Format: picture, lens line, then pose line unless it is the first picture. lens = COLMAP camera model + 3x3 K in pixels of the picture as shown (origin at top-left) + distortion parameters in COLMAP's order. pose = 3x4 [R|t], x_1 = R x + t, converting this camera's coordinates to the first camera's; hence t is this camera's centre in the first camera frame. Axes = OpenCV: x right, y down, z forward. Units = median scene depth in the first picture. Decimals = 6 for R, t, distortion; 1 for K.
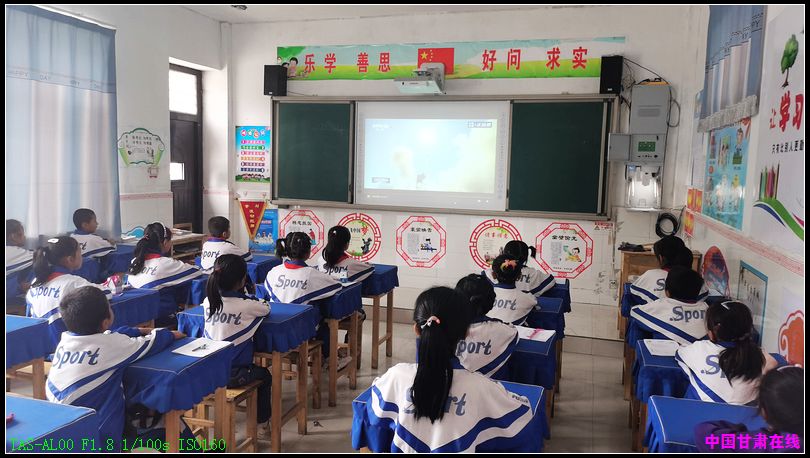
lens RADIAL K [[608.4, 0, 404.5], [0, 608.4, 228.0], [0, 0, 1]] dist [0.028361, -0.002144]
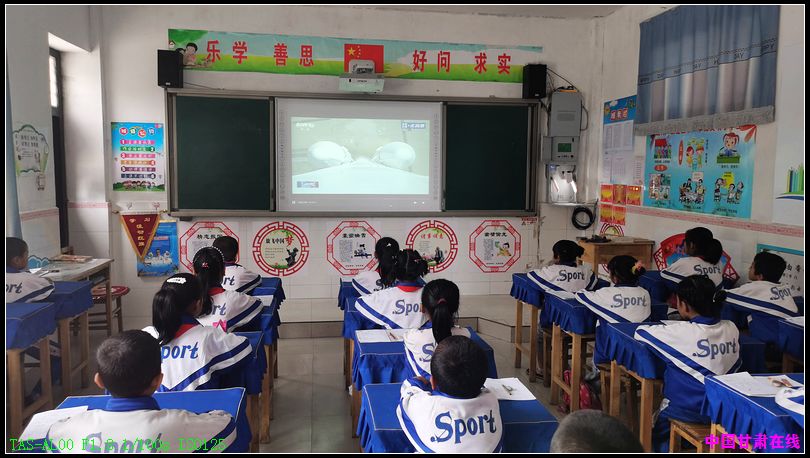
lens RADIAL K [[608.4, 0, 406.3], [0, 608.4, 226.0], [0, 0, 1]] dist [0.028361, -0.002144]
pose [[0.901906, -0.057328, 0.428110, -0.306078], [0.058264, 0.998241, 0.010929, -0.017539], [-0.427984, 0.015087, 0.903661, 0.110421]]
